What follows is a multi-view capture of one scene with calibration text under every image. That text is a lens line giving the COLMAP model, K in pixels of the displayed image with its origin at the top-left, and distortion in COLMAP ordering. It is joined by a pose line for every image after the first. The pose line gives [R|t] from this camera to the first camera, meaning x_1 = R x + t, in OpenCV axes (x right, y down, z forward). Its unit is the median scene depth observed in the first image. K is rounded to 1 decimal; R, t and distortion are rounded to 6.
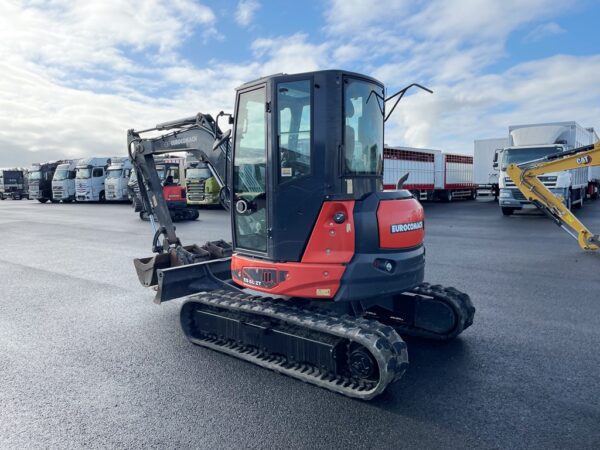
lens RADIAL K [[453.3, 0, 291.7], [0, 453.3, 222.8], [0, 0, 1]] dist [0.112294, -0.140527]
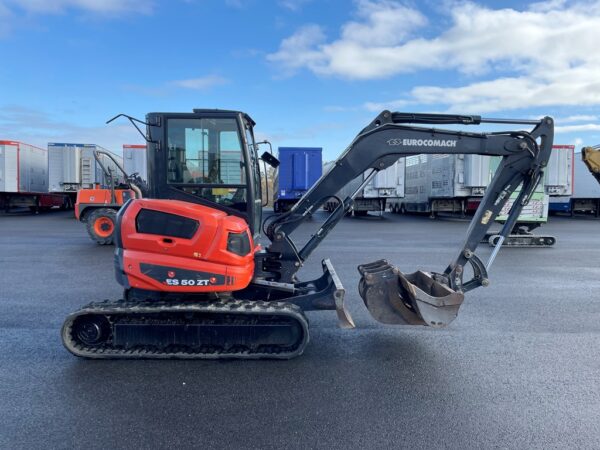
lens RADIAL K [[454.9, 0, 294.7], [0, 454.9, 226.2], [0, 0, 1]] dist [0.088237, -0.109738]
pose [[-0.773003, 0.054169, -0.632085, 0.100479], [-0.059464, 0.985775, 0.157201, -0.031774], [0.631609, 0.159103, -0.758786, 0.325425]]
